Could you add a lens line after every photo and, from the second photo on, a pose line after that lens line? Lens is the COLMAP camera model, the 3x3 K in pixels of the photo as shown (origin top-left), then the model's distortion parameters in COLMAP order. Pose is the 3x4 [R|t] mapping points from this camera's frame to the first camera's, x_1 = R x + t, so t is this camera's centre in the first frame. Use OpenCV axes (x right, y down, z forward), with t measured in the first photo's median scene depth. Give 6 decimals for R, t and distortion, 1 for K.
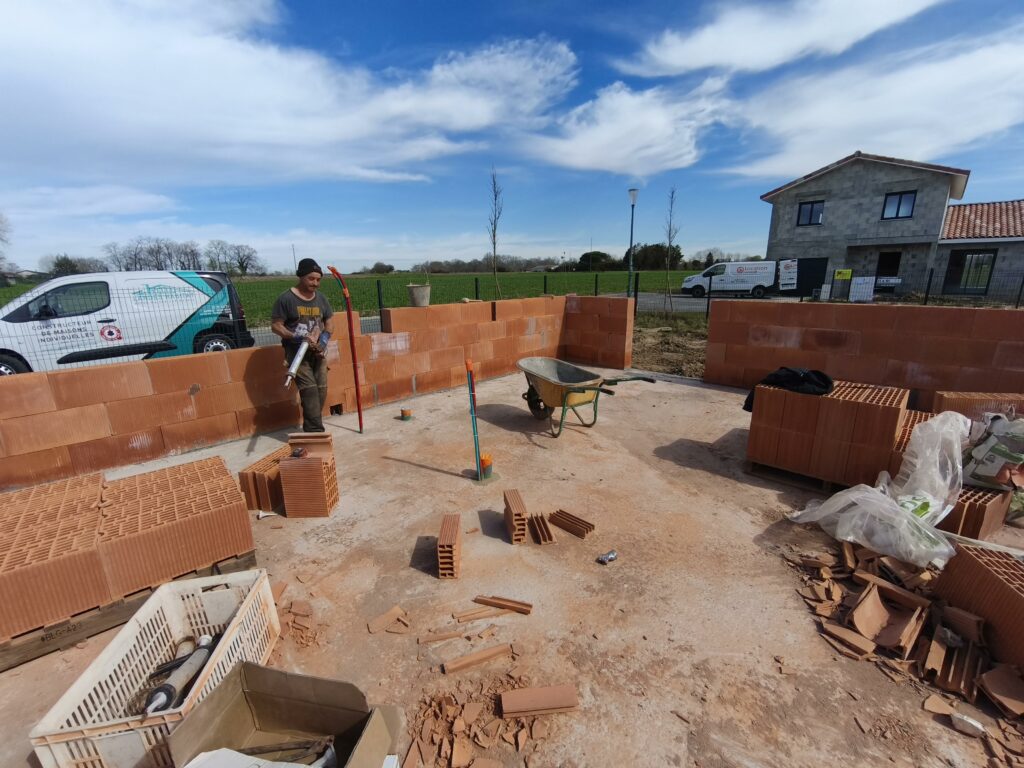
lens RADIAL K [[433.0, 0, 507.8], [0, 433.0, 396.6], [0, 0, 1]] dist [0.006729, -0.000883]
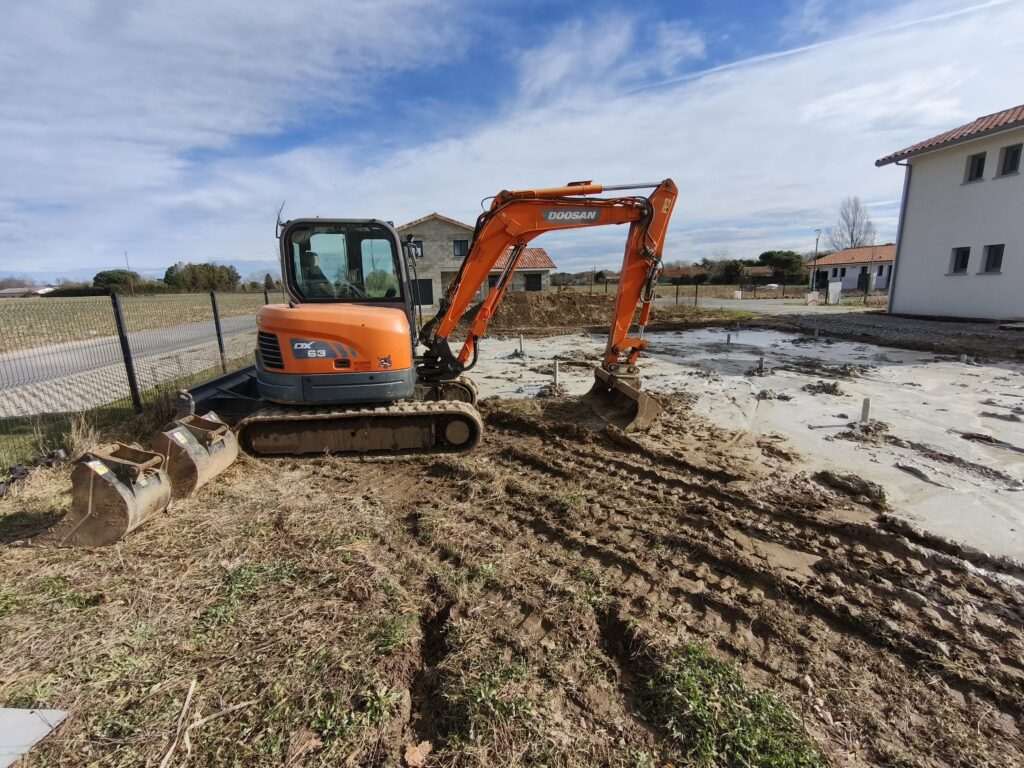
lens RADIAL K [[460.1, 0, 515.4], [0, 460.1, 388.6], [0, 0, 1]] dist [0.008855, 0.000721]
pose [[0.607410, -0.178442, 0.774087, -0.394721], [0.237695, 0.970626, 0.037234, 0.057016], [-0.757993, 0.161380, 0.631983, -0.161212]]
